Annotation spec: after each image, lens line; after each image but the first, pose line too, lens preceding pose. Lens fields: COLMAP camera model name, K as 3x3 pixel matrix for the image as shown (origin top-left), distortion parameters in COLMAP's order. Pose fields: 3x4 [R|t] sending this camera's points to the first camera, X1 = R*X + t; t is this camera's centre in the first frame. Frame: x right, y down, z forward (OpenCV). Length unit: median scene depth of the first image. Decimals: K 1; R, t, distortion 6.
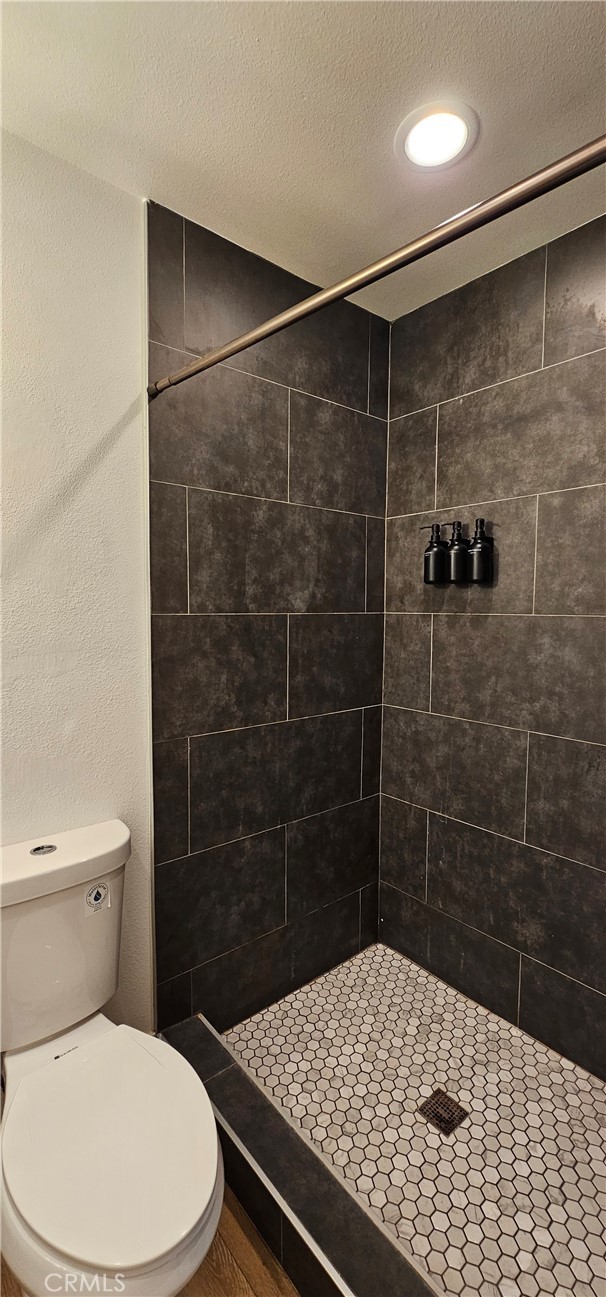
lens RADIAL K [[524.3, 0, 301.6], [0, 524.3, 648.9], [0, 0, 1]] dist [-0.003789, -0.001157]
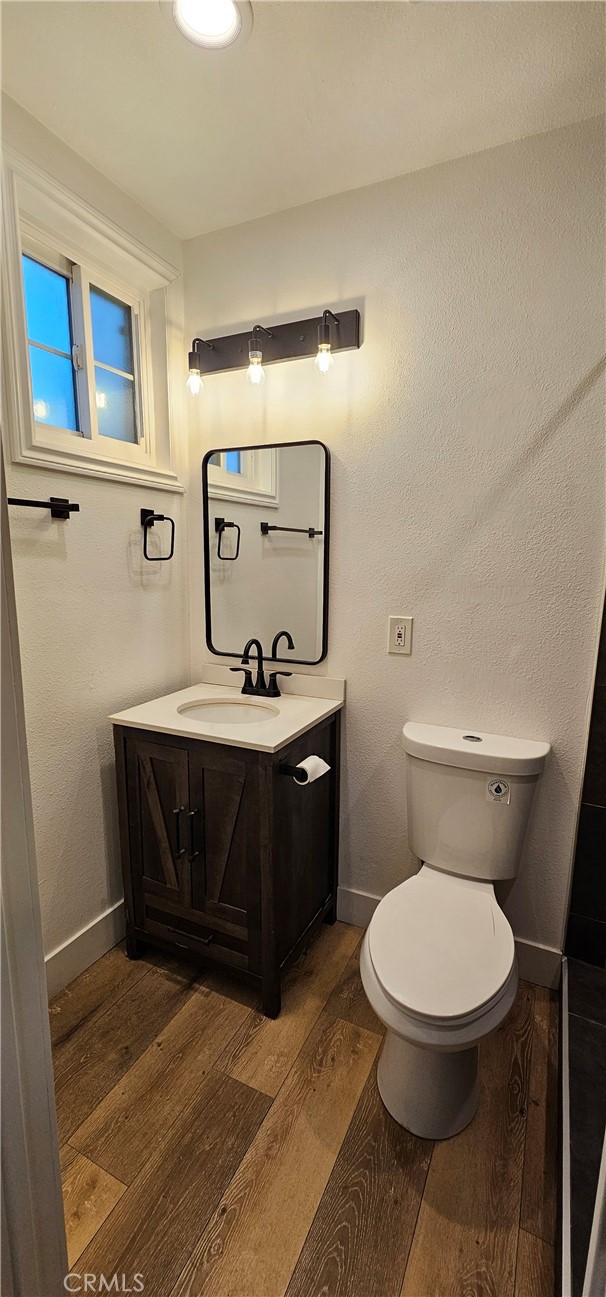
lens RADIAL K [[524.3, 0, 305.1], [0, 524.3, 644.6], [0, 0, 1]] dist [-0.003789, -0.001157]
pose [[0.401785, 0.156105, -0.902330, 0.460038], [-0.079359, 0.987591, 0.135519, 0.013653], [0.912289, 0.017158, 0.409188, 0.092114]]
